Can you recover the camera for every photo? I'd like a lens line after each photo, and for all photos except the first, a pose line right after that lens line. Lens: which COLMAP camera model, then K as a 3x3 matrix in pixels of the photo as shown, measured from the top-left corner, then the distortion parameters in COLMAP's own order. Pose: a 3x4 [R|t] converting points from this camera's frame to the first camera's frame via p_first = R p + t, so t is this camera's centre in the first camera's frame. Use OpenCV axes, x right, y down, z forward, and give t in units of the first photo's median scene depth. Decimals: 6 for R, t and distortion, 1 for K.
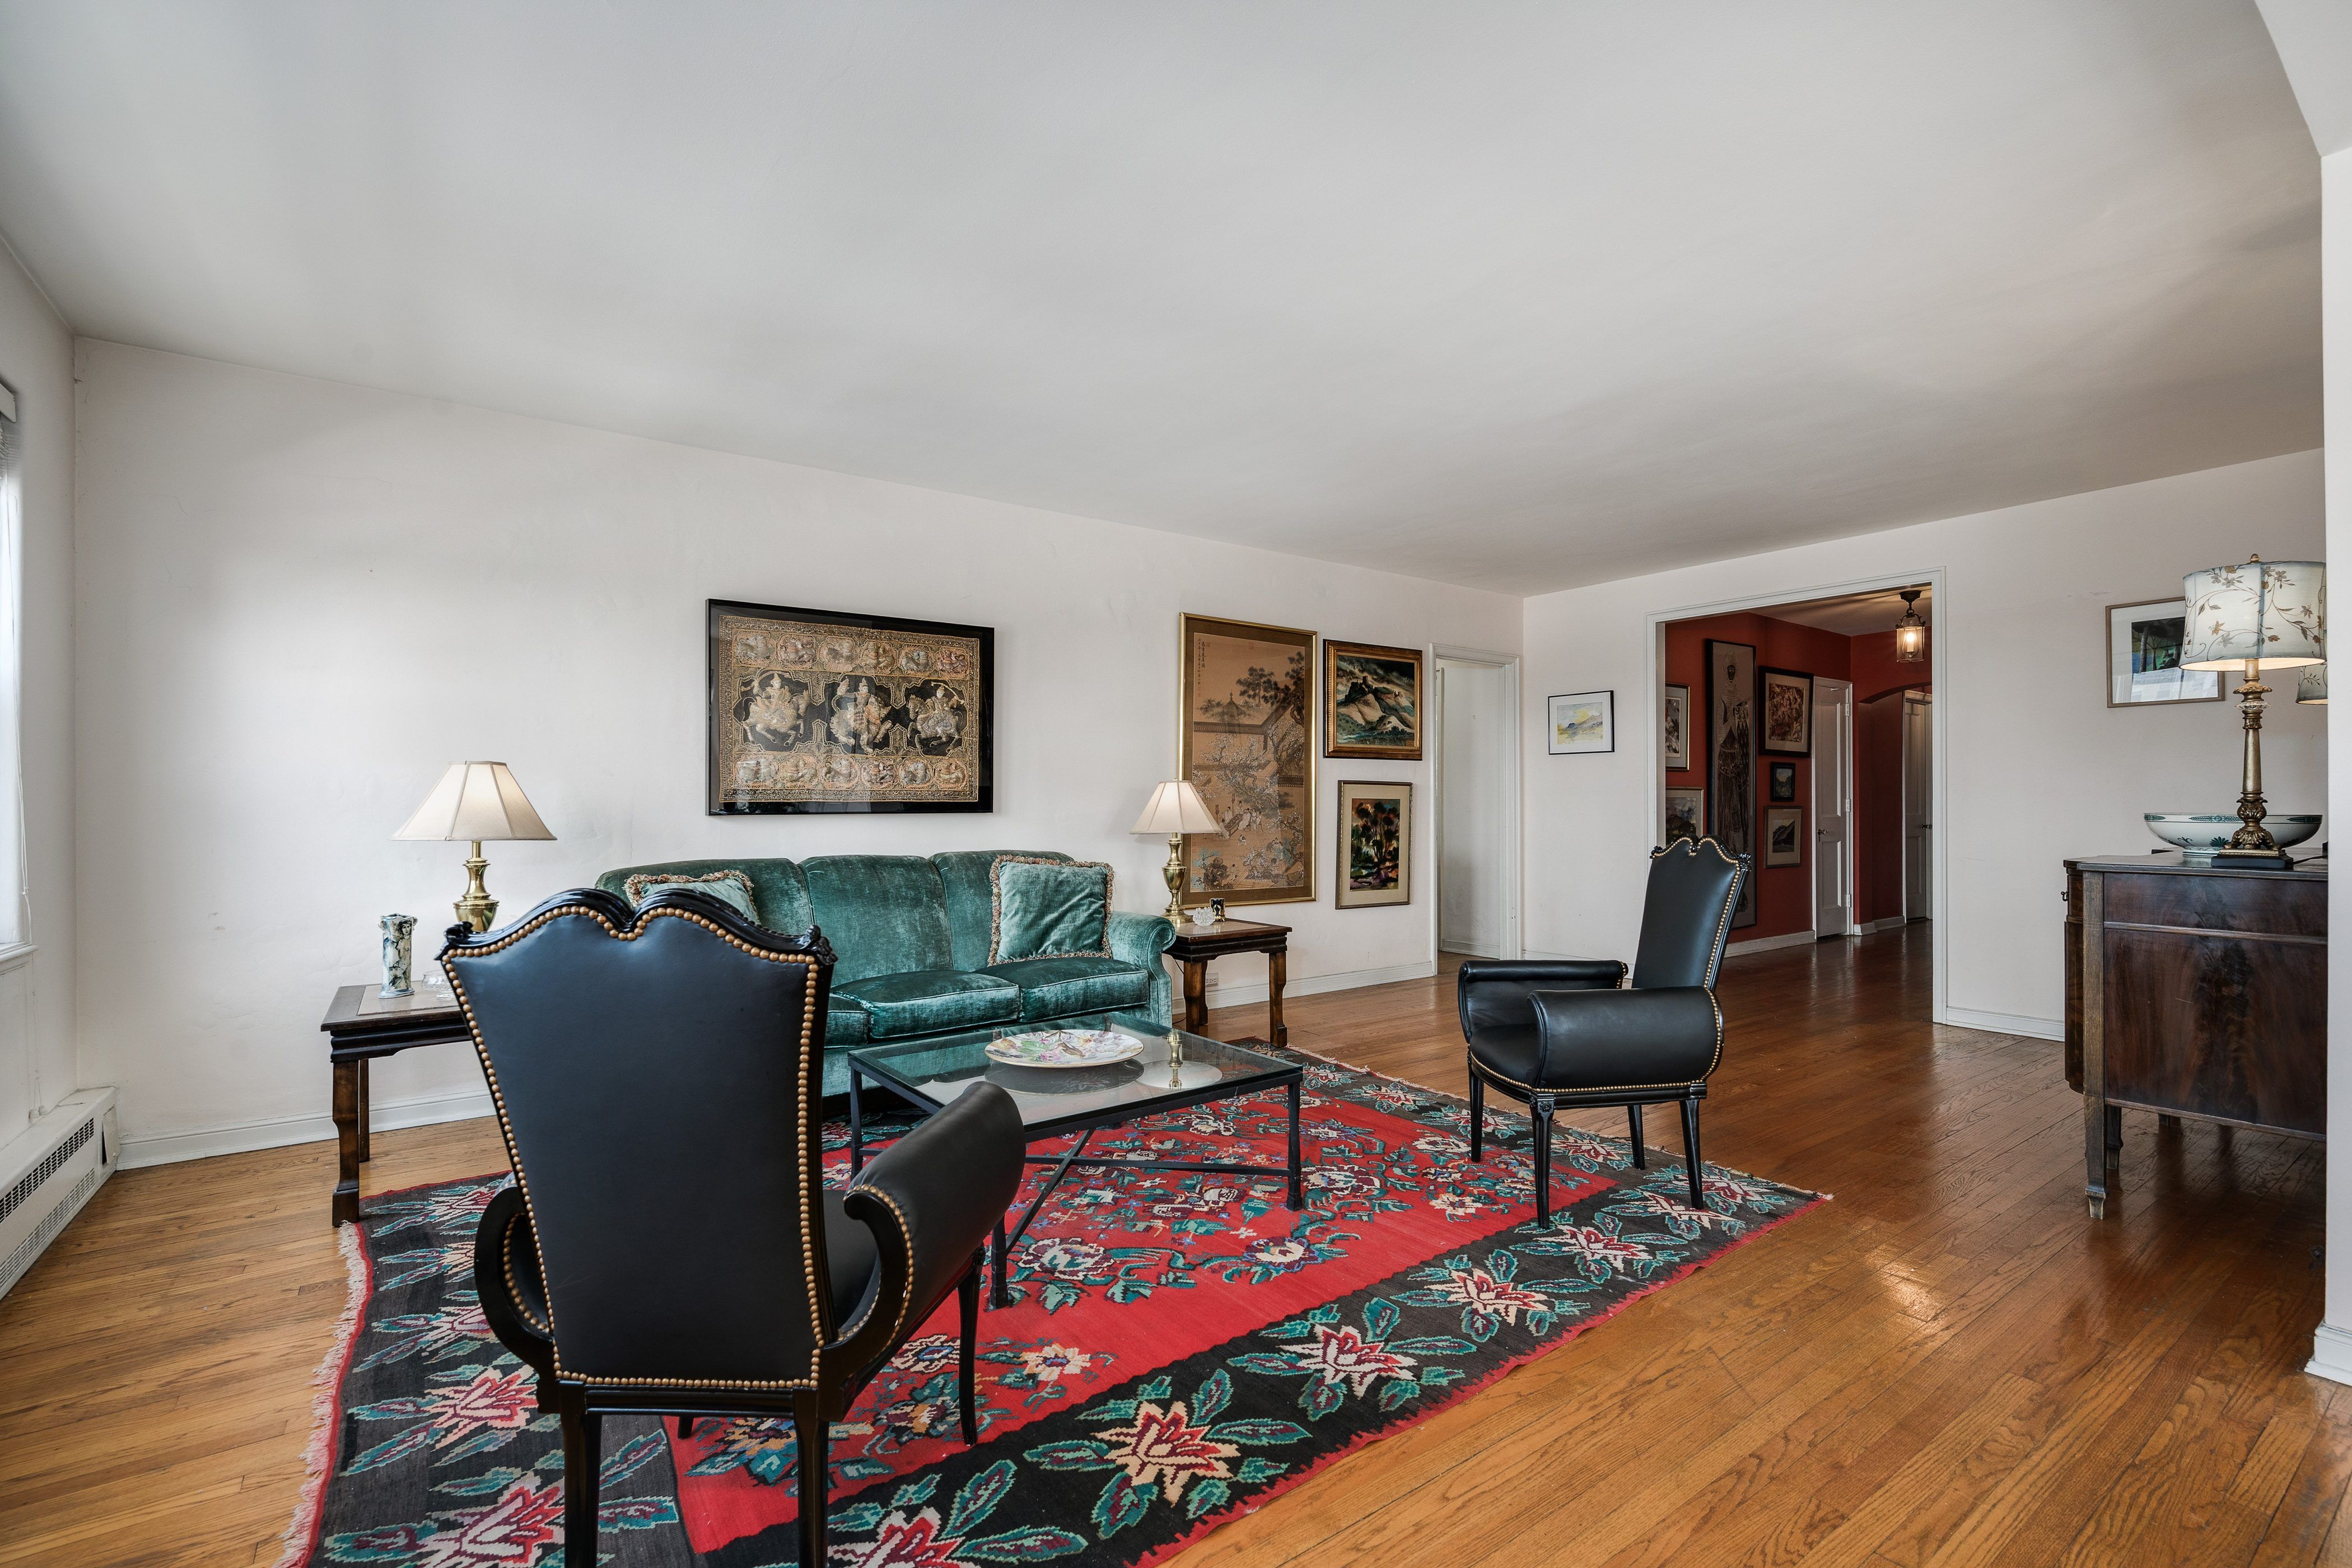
lens RADIAL K [[1054.7, 0, 1176.0], [0, 1054.7, 784.0], [0, 0, 1]] dist [0.001062, -0.000208]
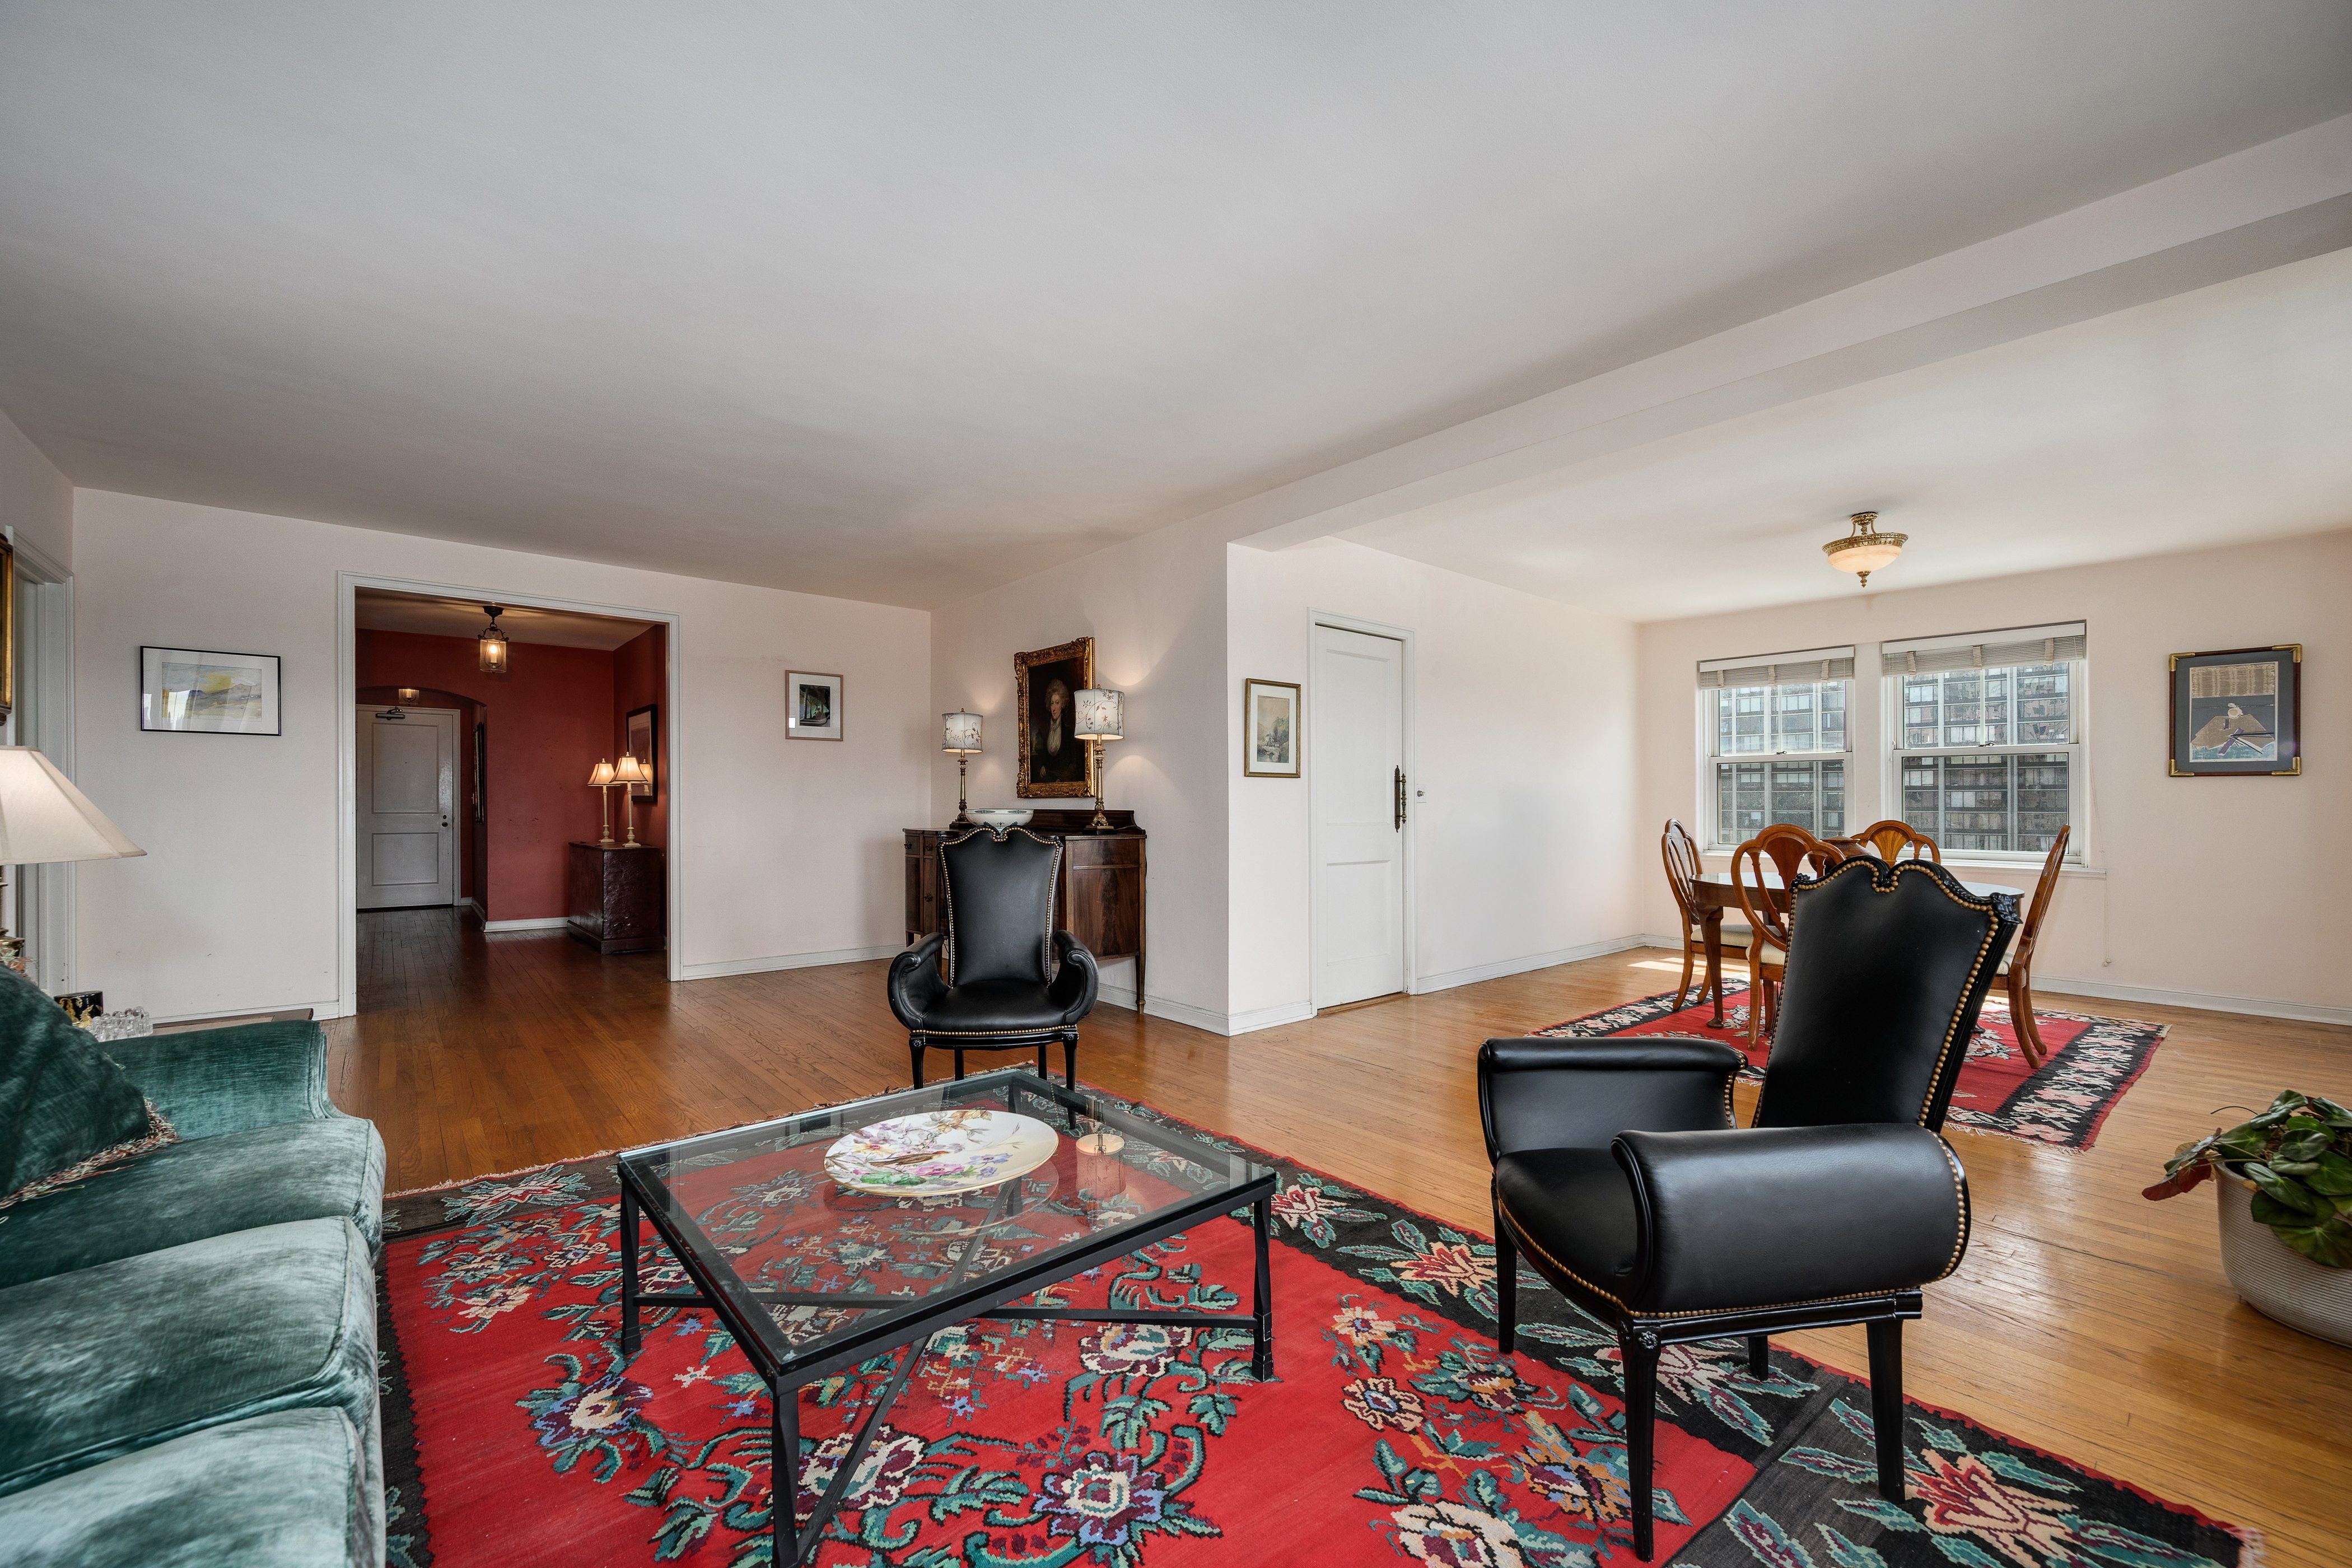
lens RADIAL K [[919.0, 0, 1174.8], [0, 919.0, 795.7], [0, 0, 1]] dist [0.000902, 0.000146]
pose [[-0.082893, 0.007636, 0.996529, -0.411413], [-0.020299, 0.999750, -0.009349, 0.008265], [-0.996352, -0.021004, -0.082717, 0.507967]]
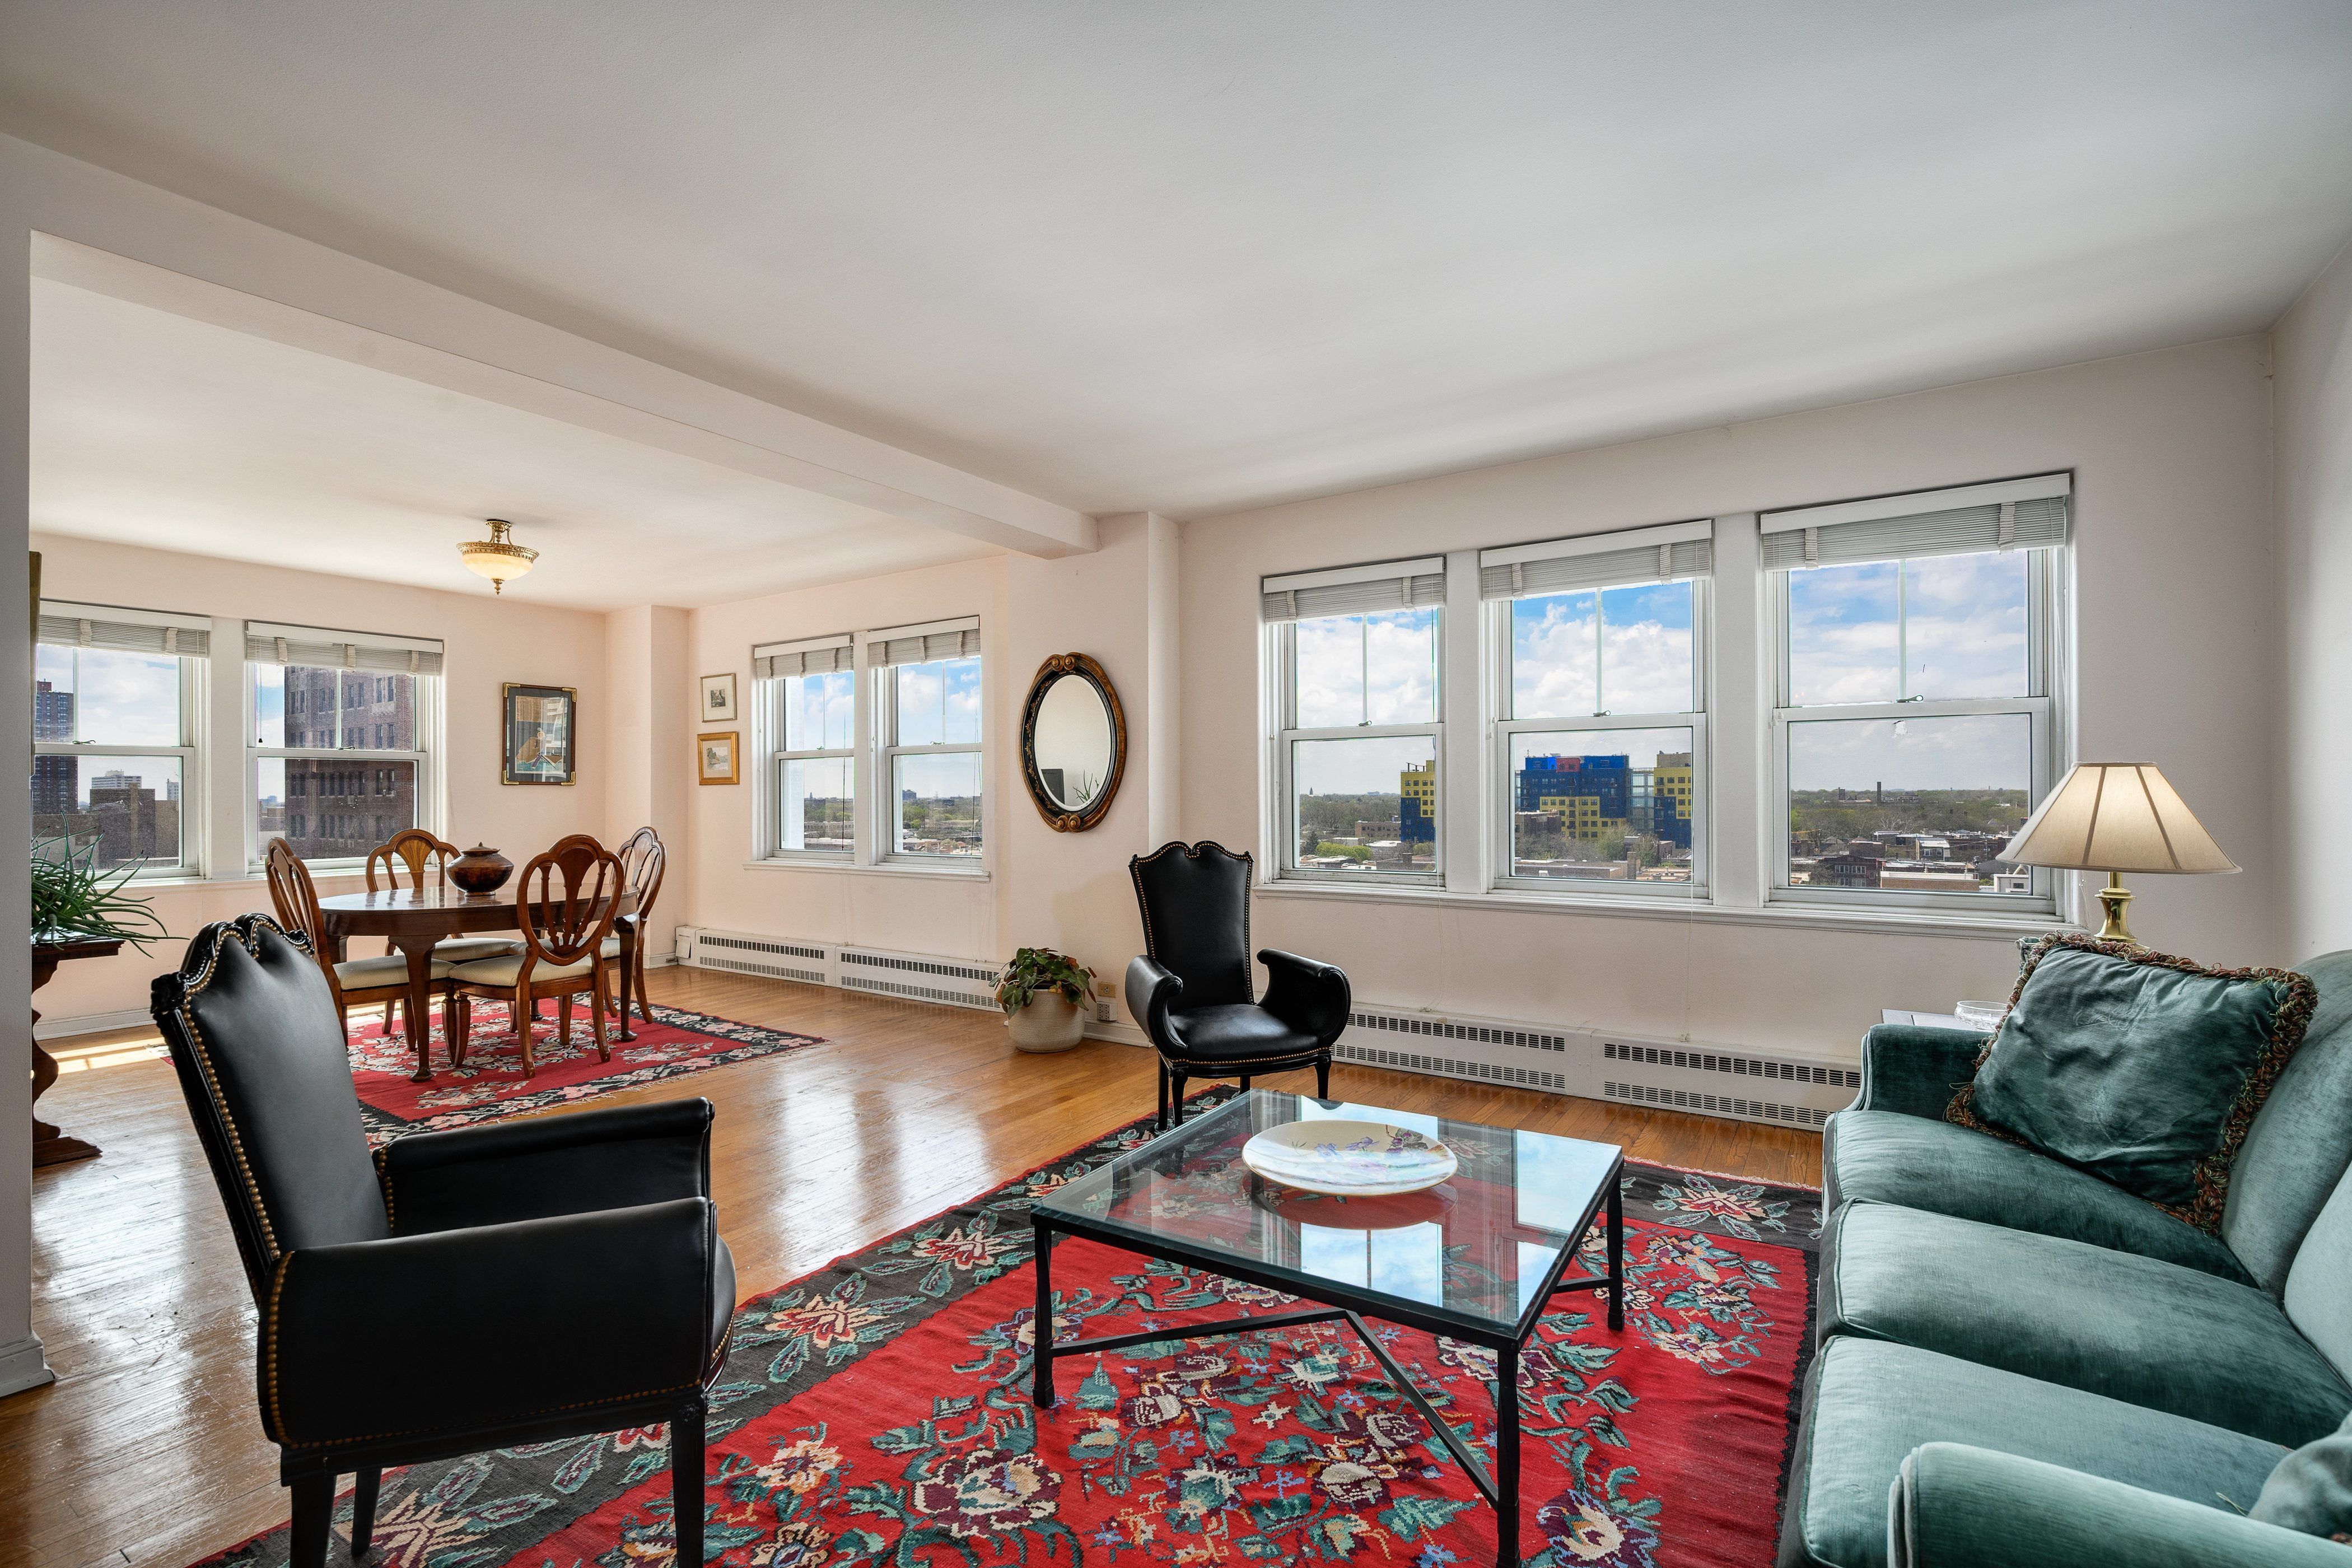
lens RADIAL K [[1065.2, 0, 1185.1], [0, 1065.2, 795.6], [0, 0, 1]] dist [0.000426, -0.000045]
pose [[-0.931308, 0.008169, -0.364141, 0.154121], [0.014566, 0.999784, -0.014826, 0.002436], [0.363941, -0.019112, -0.931226, 0.934979]]
